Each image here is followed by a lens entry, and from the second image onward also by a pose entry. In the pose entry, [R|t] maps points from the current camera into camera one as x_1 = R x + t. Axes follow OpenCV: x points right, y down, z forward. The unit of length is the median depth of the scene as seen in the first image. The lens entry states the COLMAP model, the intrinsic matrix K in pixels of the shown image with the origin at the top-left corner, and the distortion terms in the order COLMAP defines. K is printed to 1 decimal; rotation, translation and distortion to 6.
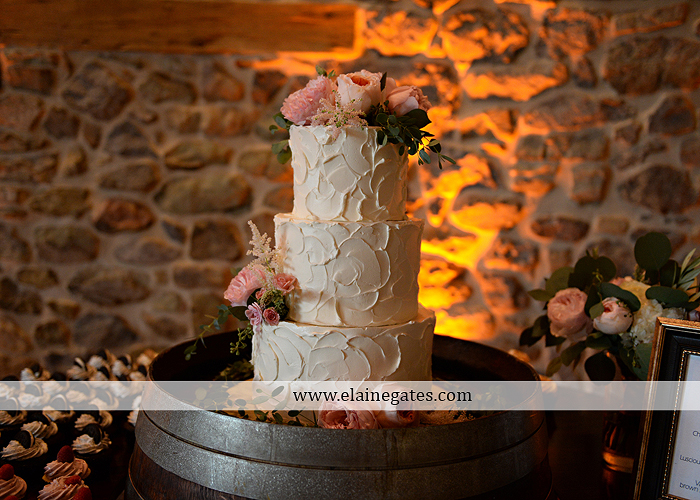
lens RADIAL K [[715.9, 0, 350.0], [0, 715.9, 250.0], [0, 0, 1]] dist [0.029366, 0.015527]
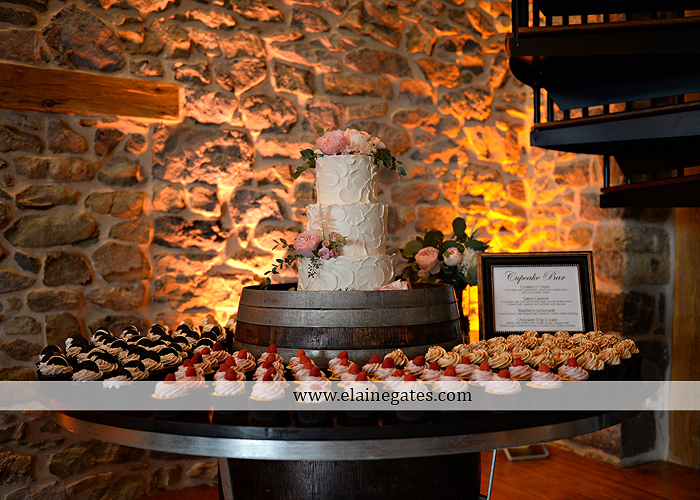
lens RADIAL K [[701.5, 0, 350.0], [0, 701.5, 250.0], [0, 0, 1]] dist [0.019268, 0.008576]
pose [[0.853572, -0.037562, 0.519620, -0.406721], [0.089768, 0.993084, -0.075675, 0.089214], [-0.513183, 0.111239, 0.851040, -0.233561]]
